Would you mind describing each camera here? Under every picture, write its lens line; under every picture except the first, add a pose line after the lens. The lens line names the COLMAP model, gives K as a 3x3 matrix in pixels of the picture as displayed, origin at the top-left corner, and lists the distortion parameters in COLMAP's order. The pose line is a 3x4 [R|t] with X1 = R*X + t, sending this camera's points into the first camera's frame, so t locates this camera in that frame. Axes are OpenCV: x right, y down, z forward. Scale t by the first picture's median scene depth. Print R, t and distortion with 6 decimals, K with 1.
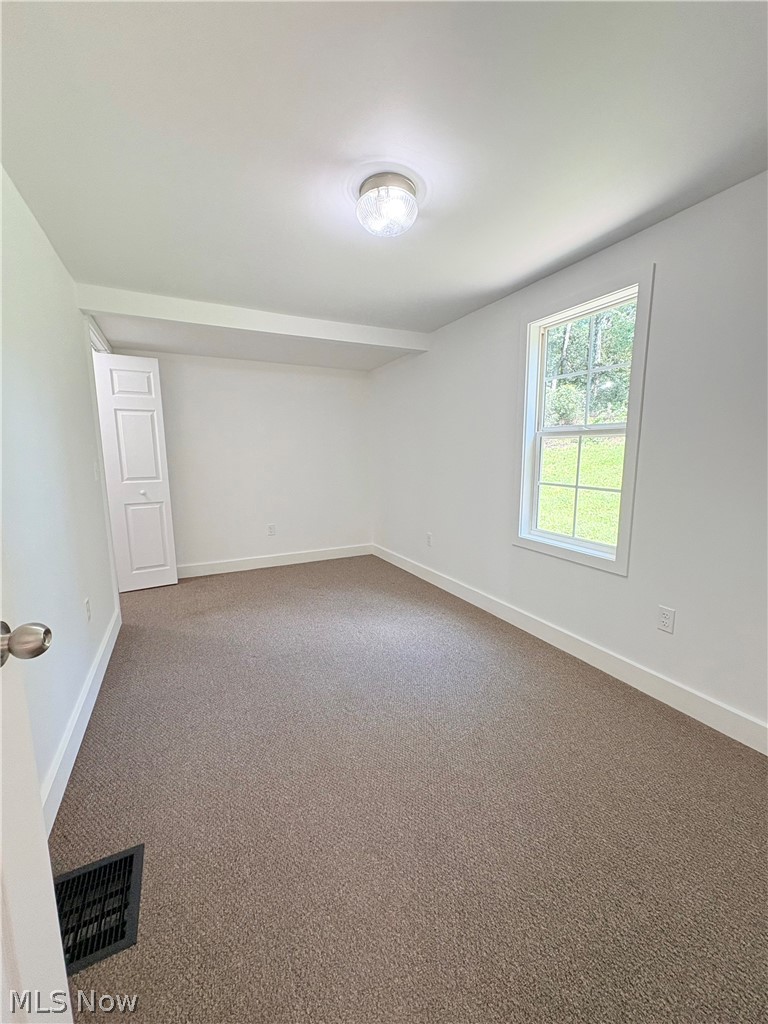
lens RADIAL K [[405.9, 0, 384.0], [0, 405.9, 512.0], [0, 0, 1]] dist [0.003632, 0.000185]
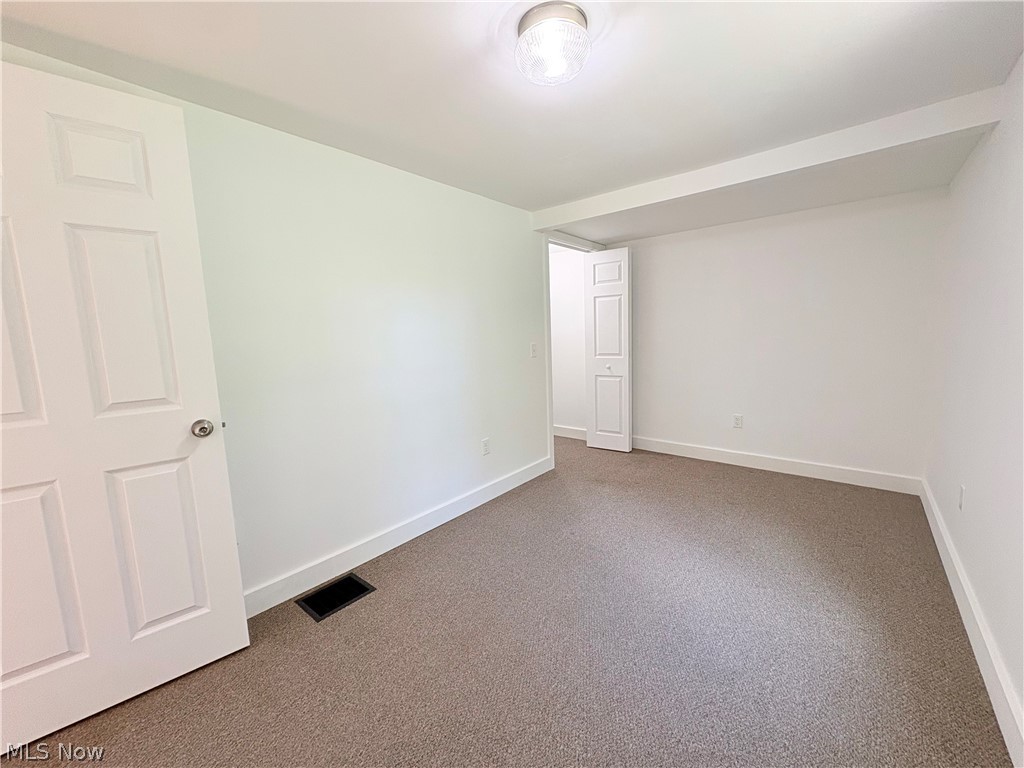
lens RADIAL K [[405.9, 0, 512.0], [0, 405.9, 384.0], [0, 0, 1]] dist [0.003632, 0.000185]
pose [[0.402576, 0.113548, -0.908317, 0.360037], [-0.105909, 0.991391, 0.076993, -0.059957], [0.909239, 0.065203, 0.411136, 0.284361]]
